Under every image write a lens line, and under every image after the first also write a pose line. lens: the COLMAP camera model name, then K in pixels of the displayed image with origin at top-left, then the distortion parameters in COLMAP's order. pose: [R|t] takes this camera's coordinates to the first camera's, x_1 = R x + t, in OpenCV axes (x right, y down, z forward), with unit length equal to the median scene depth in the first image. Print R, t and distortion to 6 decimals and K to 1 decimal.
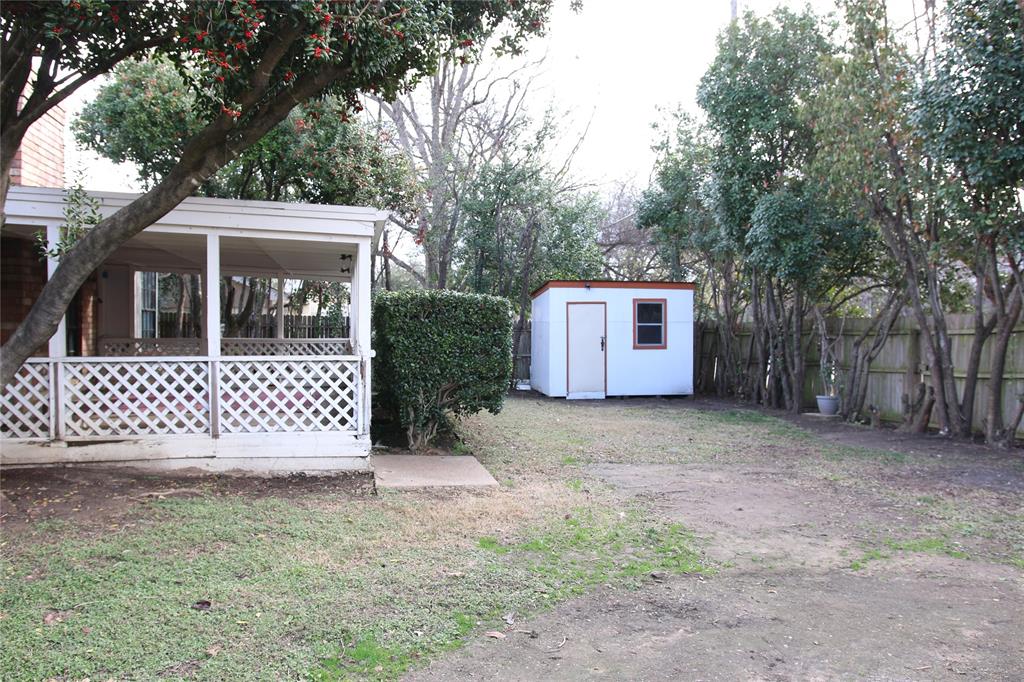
lens RADIAL K [[847.7, 0, 511.2], [0, 847.7, 343.0], [0, 0, 1]] dist [-0.070409, 0.045364]
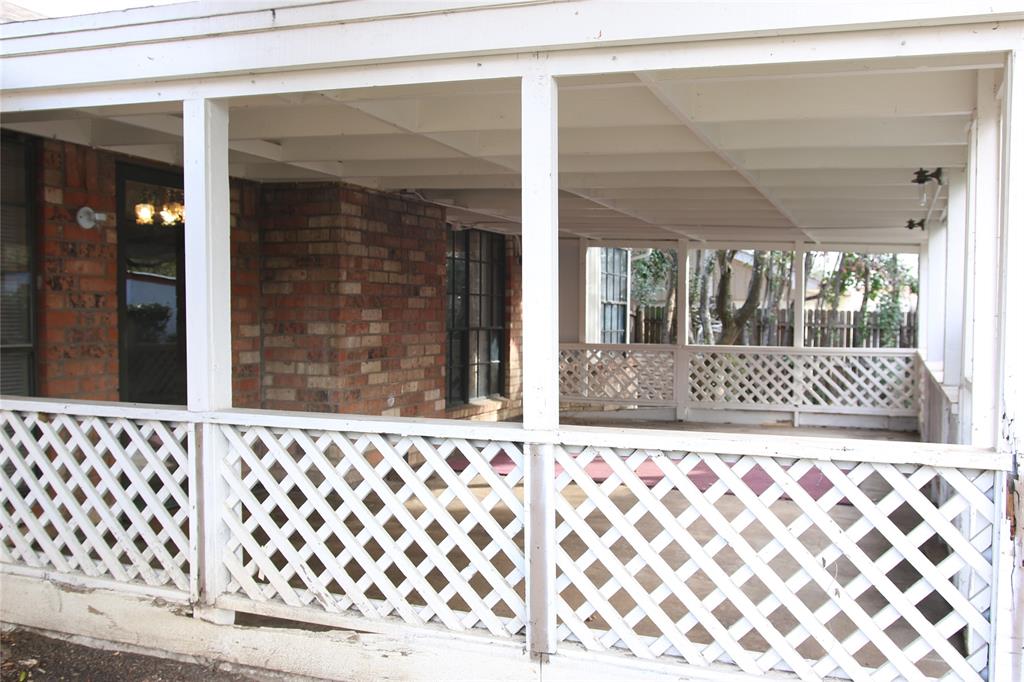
lens RADIAL K [[921.7, 0, 507.6], [0, 921.7, 349.6], [0, 0, 1]] dist [-0.047456, 0.025697]
pose [[0.827747, 0.020433, -0.560729, -0.074216], [-0.014817, 0.999784, 0.014559, -0.010937], [0.560905, -0.003743, 0.827871, 0.332296]]
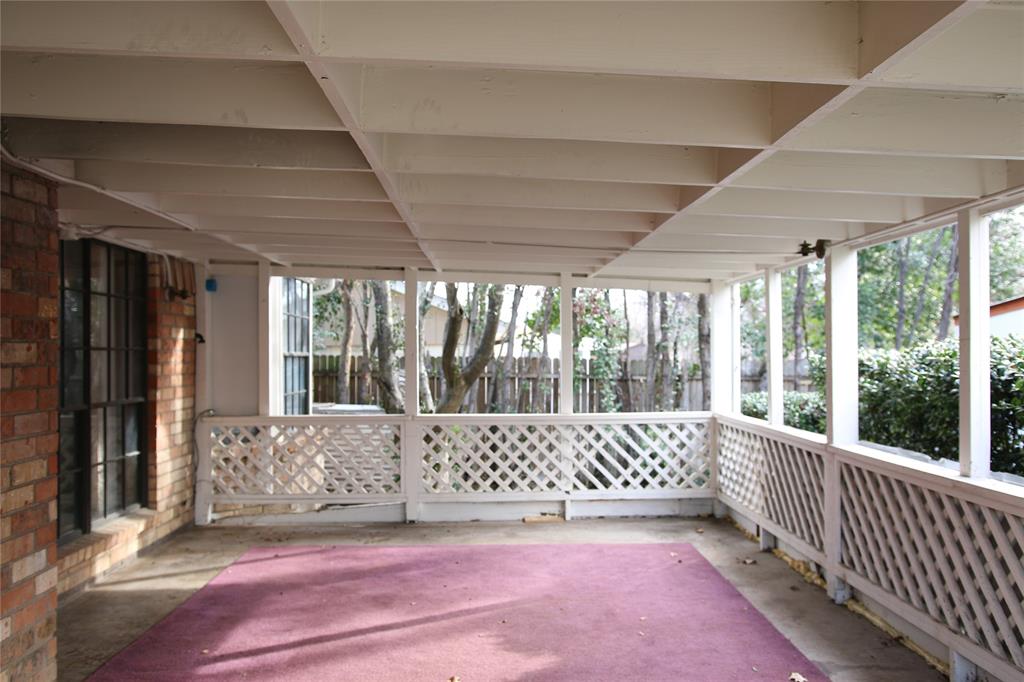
lens RADIAL K [[921.7, 0, 516.8], [0, 921.7, 341.3], [0, 0, 1]] dist [-0.047456, 0.025697]
pose [[0.985679, -0.014107, -0.168039, -0.224243], [0.007694, 0.999219, -0.038749, -0.027338], [0.168455, 0.036901, 0.985018, 0.511332]]
